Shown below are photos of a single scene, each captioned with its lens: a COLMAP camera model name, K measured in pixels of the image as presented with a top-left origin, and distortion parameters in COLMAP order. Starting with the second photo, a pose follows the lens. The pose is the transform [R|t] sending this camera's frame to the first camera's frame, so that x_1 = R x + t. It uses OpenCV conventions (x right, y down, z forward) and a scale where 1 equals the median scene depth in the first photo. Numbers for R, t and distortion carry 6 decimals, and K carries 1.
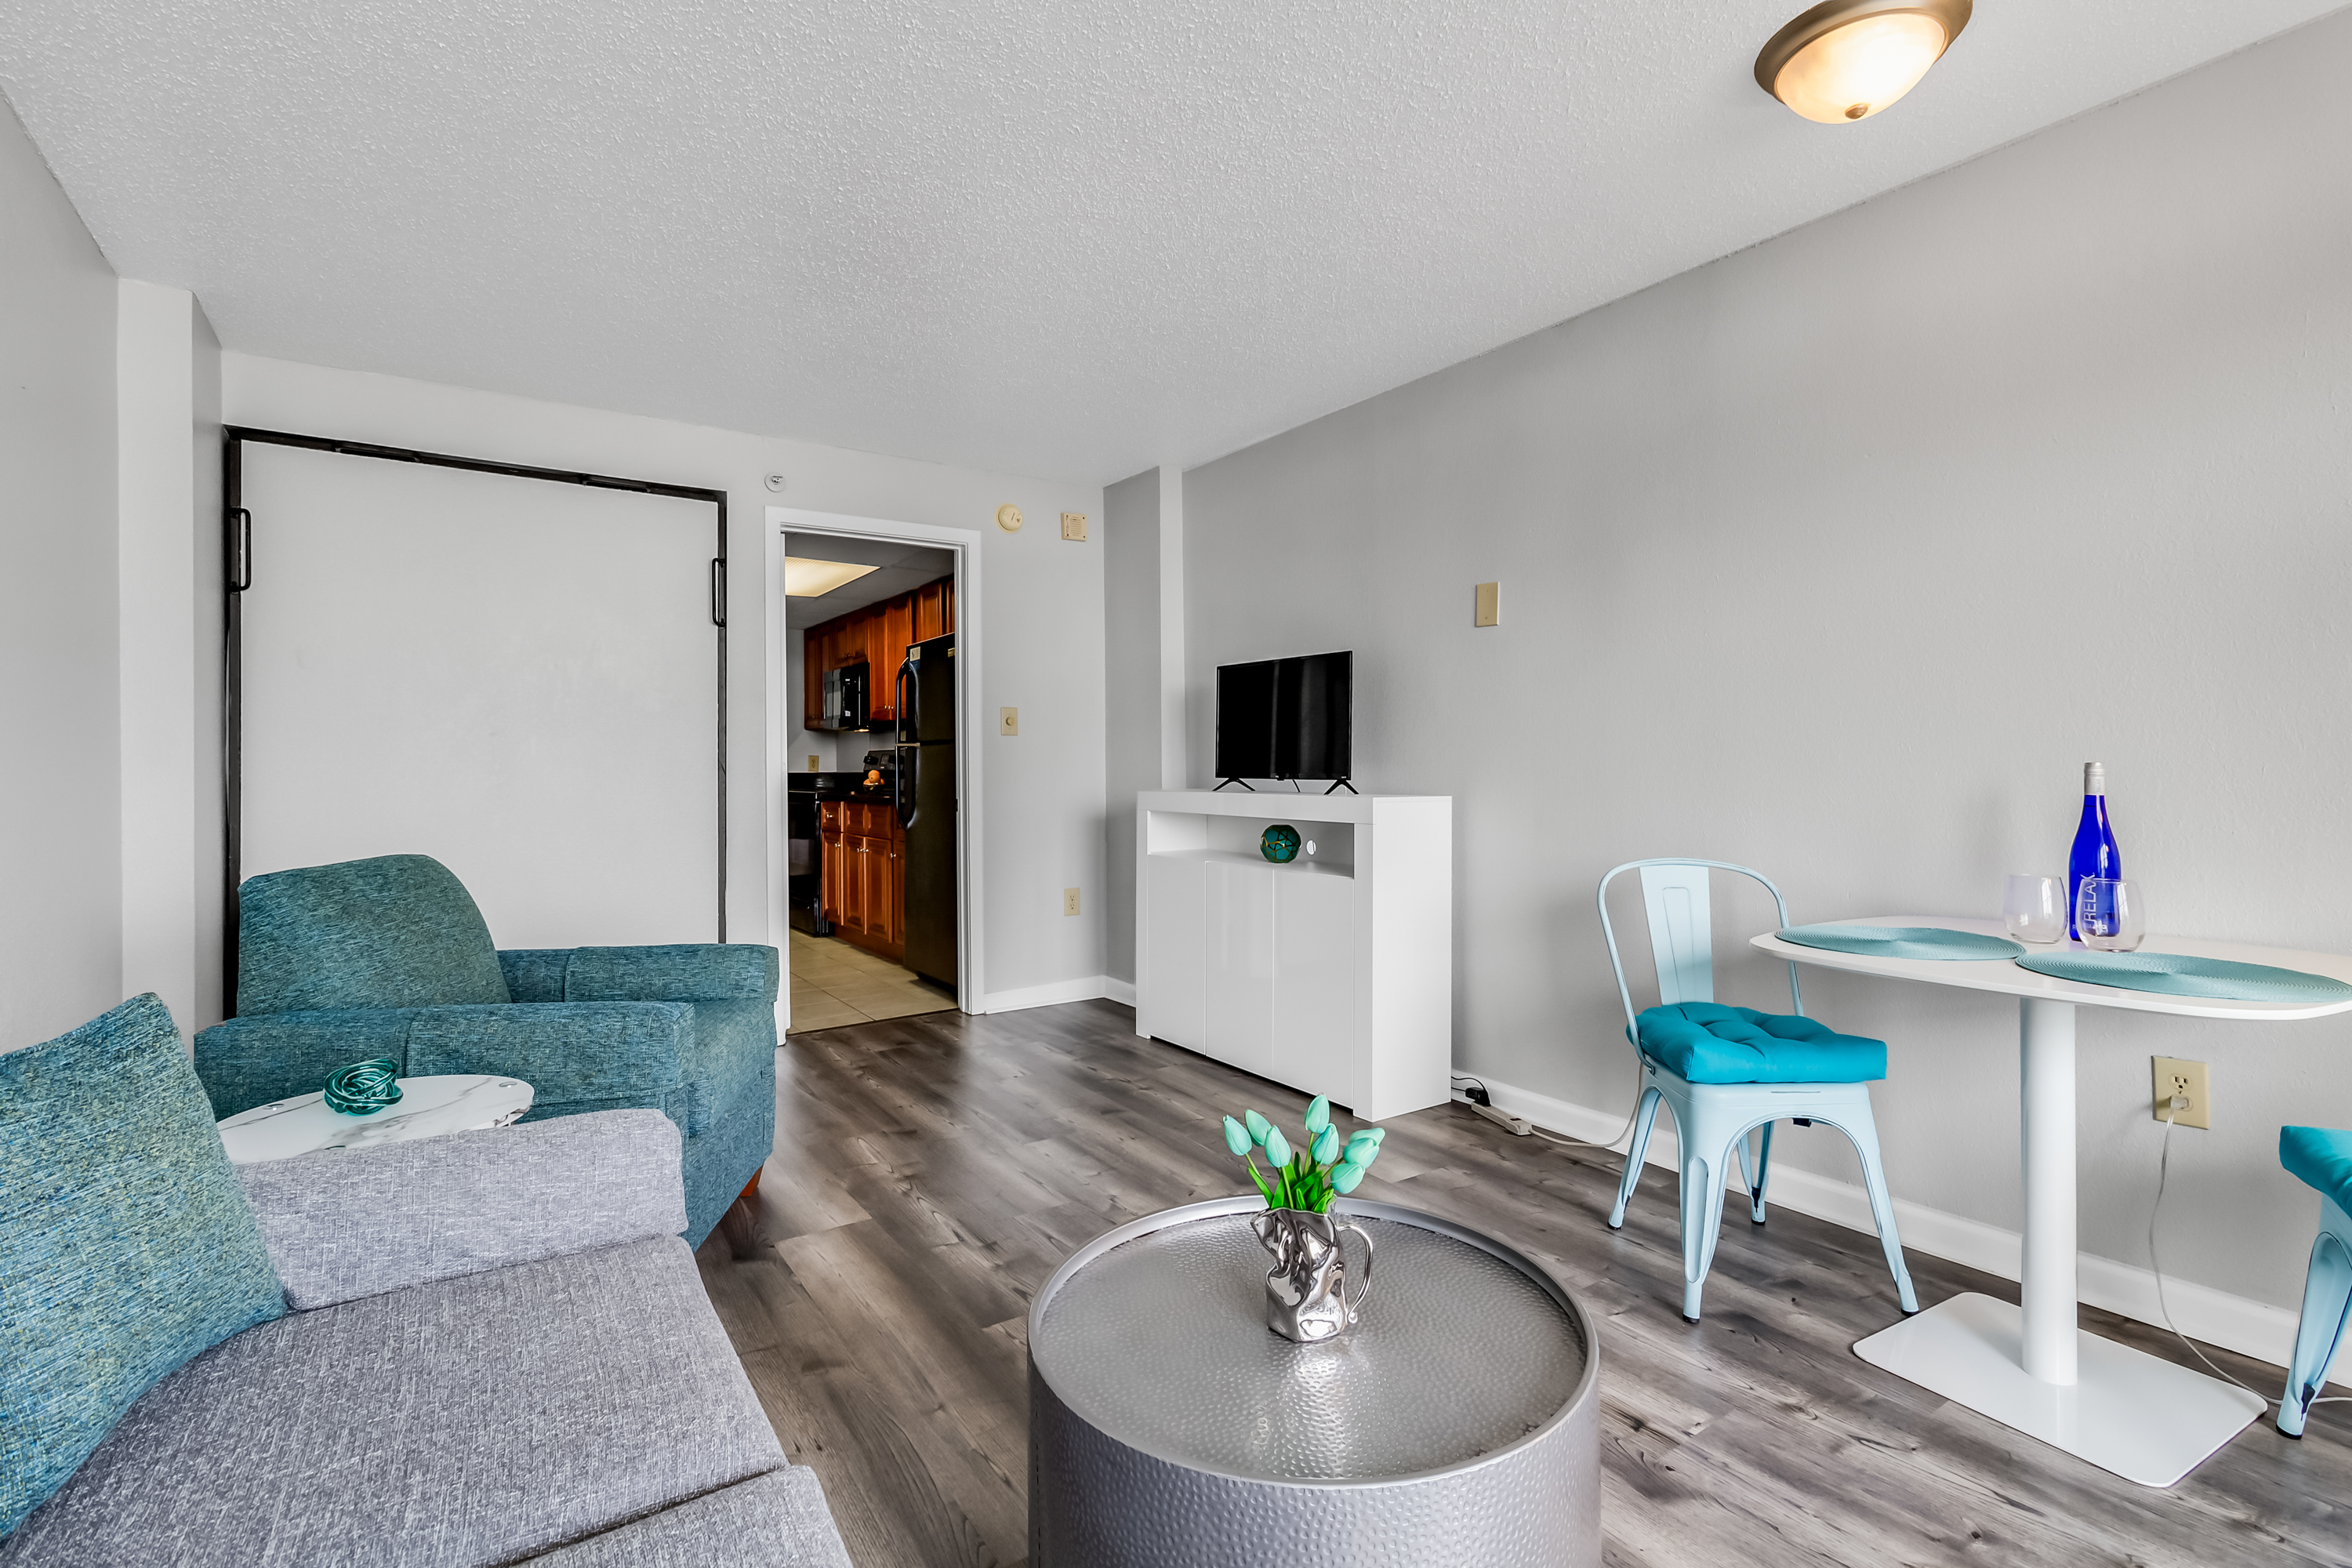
lens RADIAL K [[1087.4, 0, 1191.2], [0, 1087.4, 767.8], [0, 0, 1]] dist [0.003127, 0.000231]
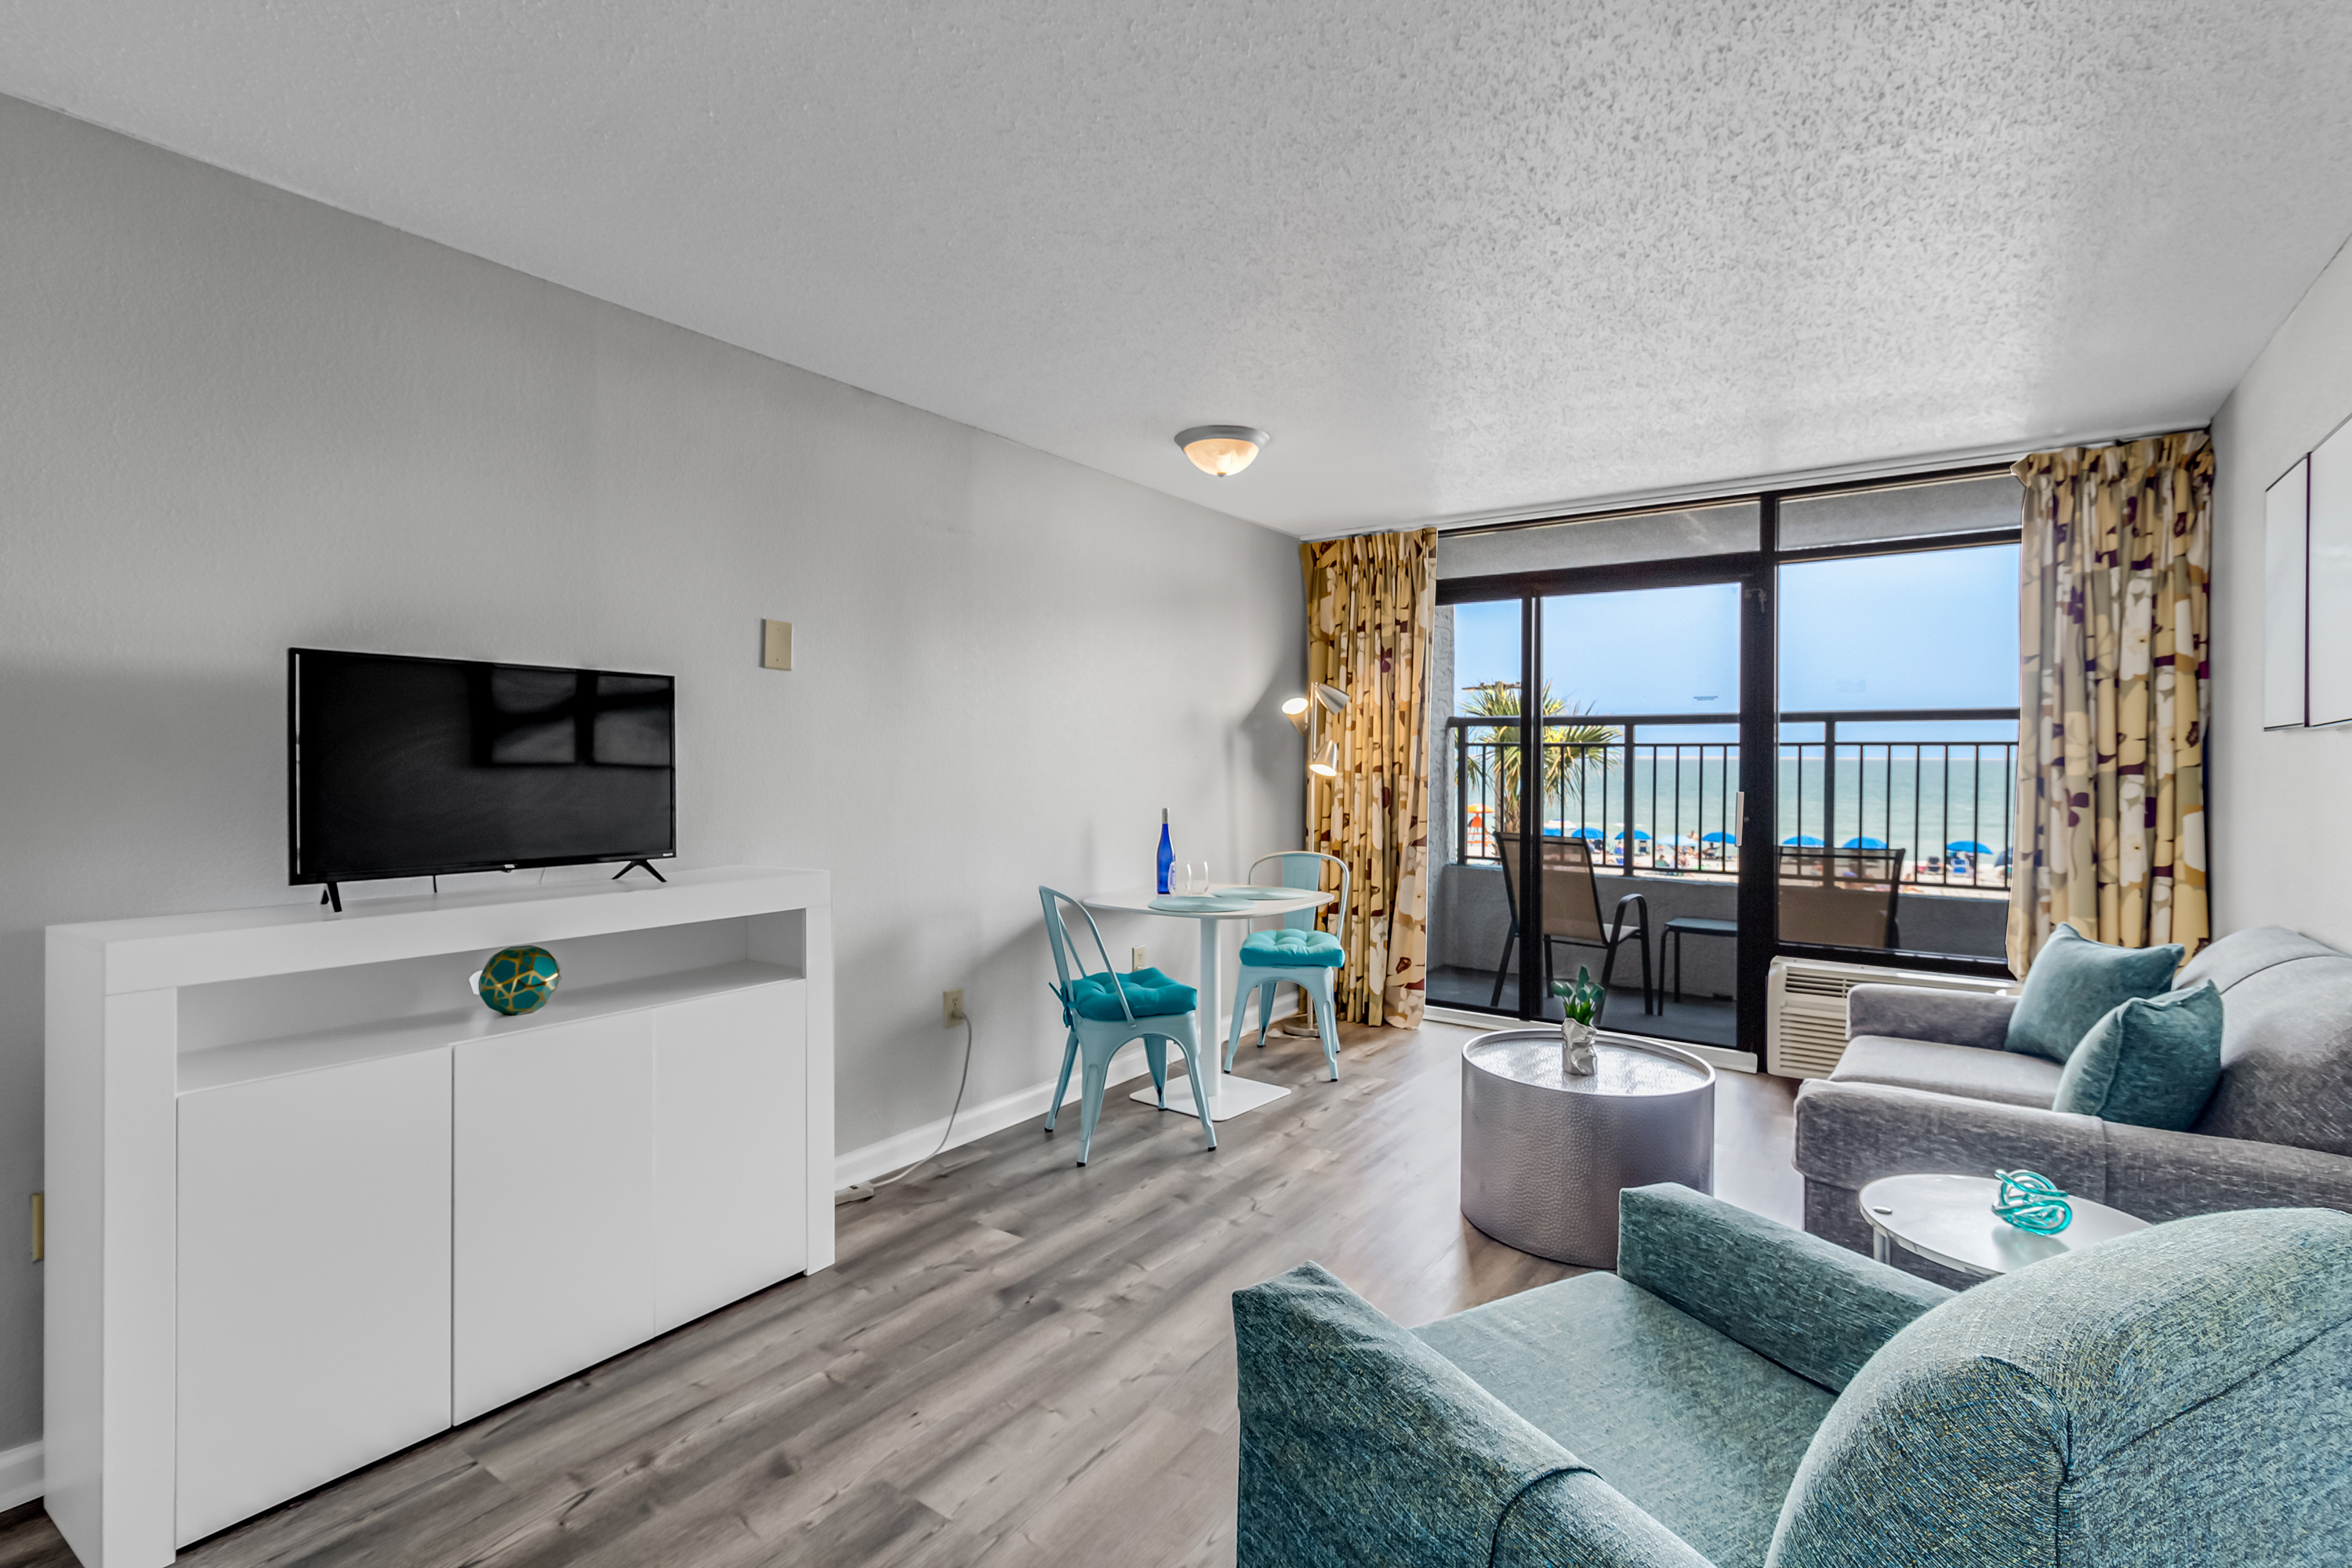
lens RADIAL K [[1087.4, 0, 1191.2], [0, 1087.4, 767.8], [0, 0, 1]] dist [0.003127, 0.000231]
pose [[-0.339971, 0.000586, 0.940436, -0.870817], [0.005740, 0.999982, 0.001452, -0.064025], [-0.940418, 0.005891, -0.339969, 1.258623]]
